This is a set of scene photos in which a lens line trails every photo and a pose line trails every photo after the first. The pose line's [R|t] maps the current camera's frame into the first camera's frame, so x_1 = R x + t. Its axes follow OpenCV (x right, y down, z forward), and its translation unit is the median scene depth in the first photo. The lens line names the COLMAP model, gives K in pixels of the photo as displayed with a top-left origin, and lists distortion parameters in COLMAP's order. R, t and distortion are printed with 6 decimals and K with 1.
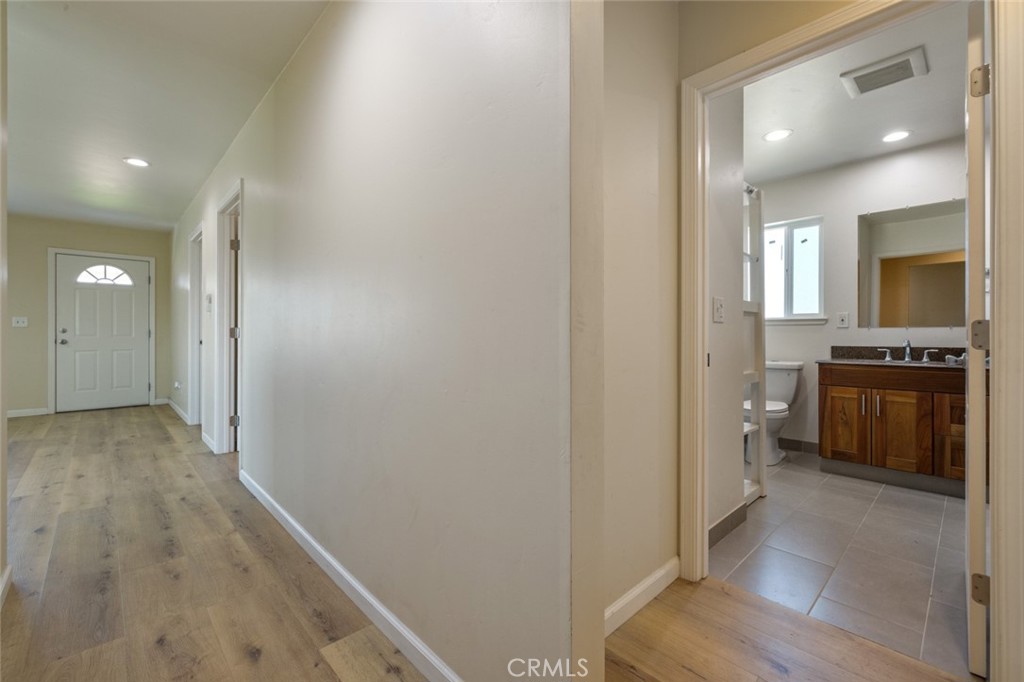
lens RADIAL K [[432.2, 0, 509.7], [0, 432.2, 335.3], [0, 0, 1]] dist [-0.000707, -0.000445]
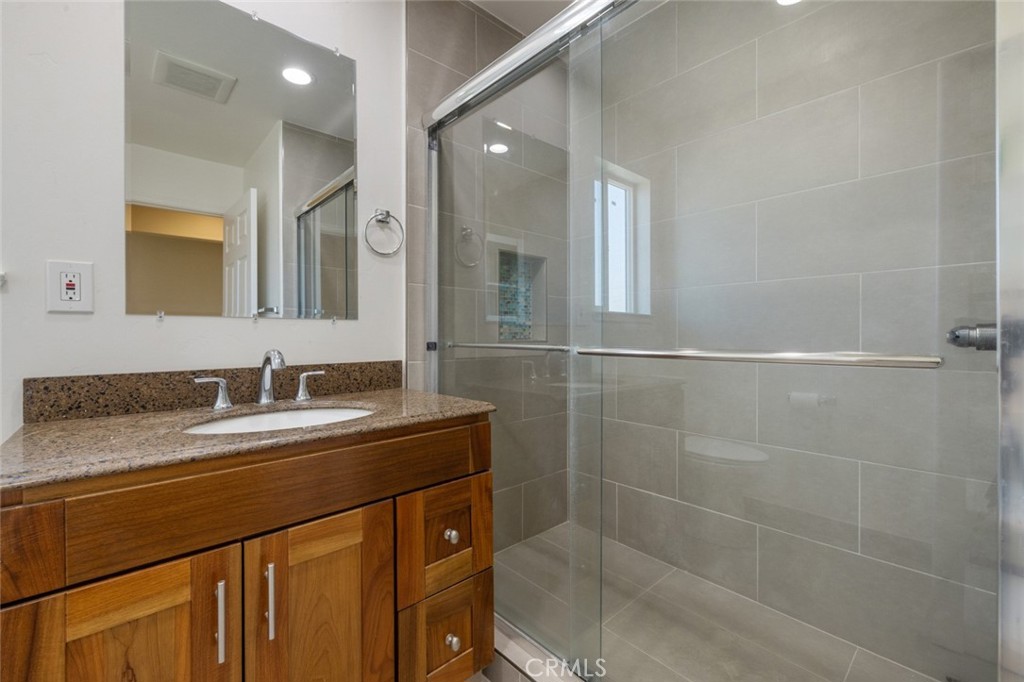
lens RADIAL K [[432.2, 0, 509.7], [0, 432.2, 335.3], [0, 0, 1]] dist [-0.000707, -0.000445]
pose [[0.018848, -0.002630, 0.999819, 0.550964], [0.002161, 0.999994, 0.002589, -0.002905], [-0.999820, 0.002112, 0.018853, 0.792663]]
